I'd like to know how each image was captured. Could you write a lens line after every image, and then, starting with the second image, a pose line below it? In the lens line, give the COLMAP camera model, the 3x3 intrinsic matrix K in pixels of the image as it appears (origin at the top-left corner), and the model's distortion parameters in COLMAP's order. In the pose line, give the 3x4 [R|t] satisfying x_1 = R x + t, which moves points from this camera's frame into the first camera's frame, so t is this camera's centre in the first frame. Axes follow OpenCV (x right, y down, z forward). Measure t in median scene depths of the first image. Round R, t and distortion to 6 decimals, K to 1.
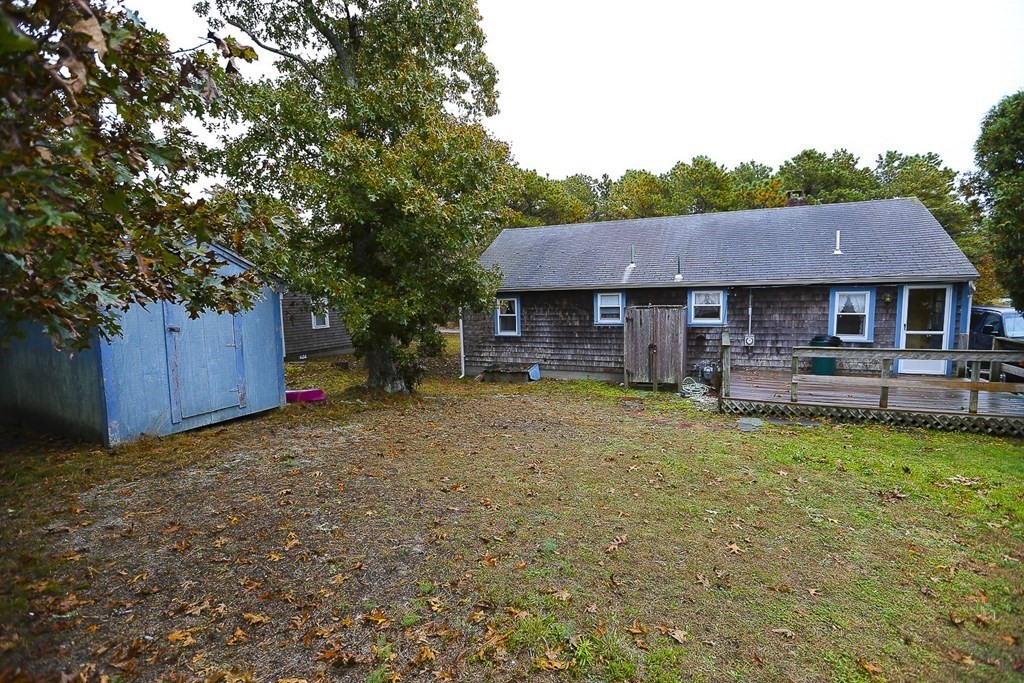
lens RADIAL K [[471.3, 0, 512.3], [0, 471.3, 343.6], [0, 0, 1]] dist [0.000034, 0.000105]
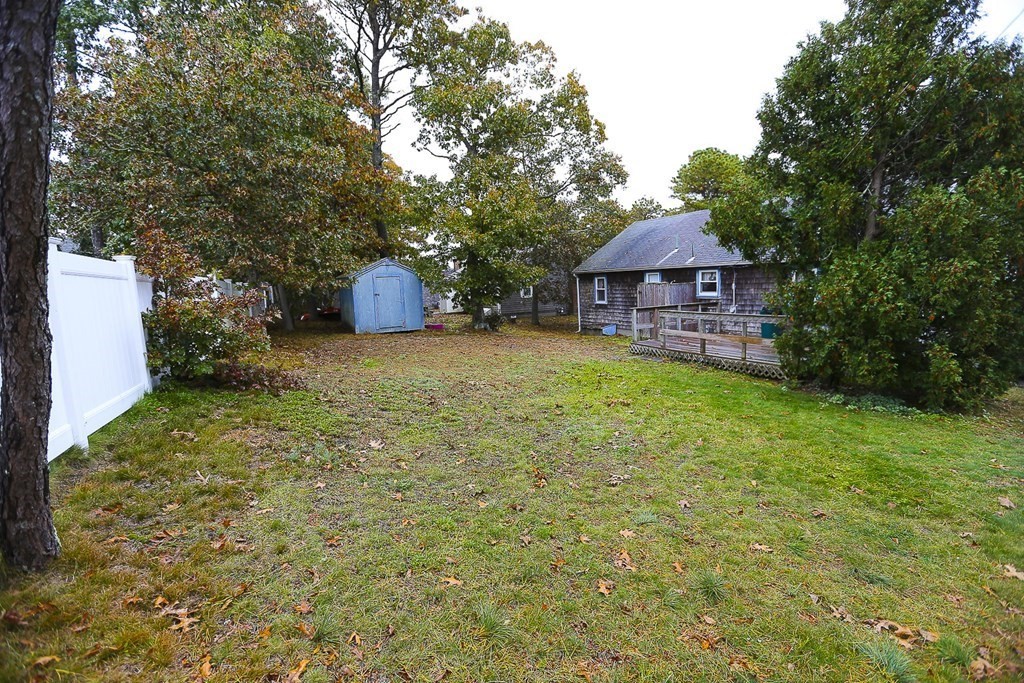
lens RADIAL K [[471.3, 0, 512.3], [0, 471.3, 341.5], [0, 0, 1]] dist [0.000034, 0.000105]
pose [[0.786384, 0.067316, -0.614060, 0.724715], [-0.035150, 0.997310, 0.064315, 0.015925], [0.616737, -0.028992, 0.786635, -0.308714]]
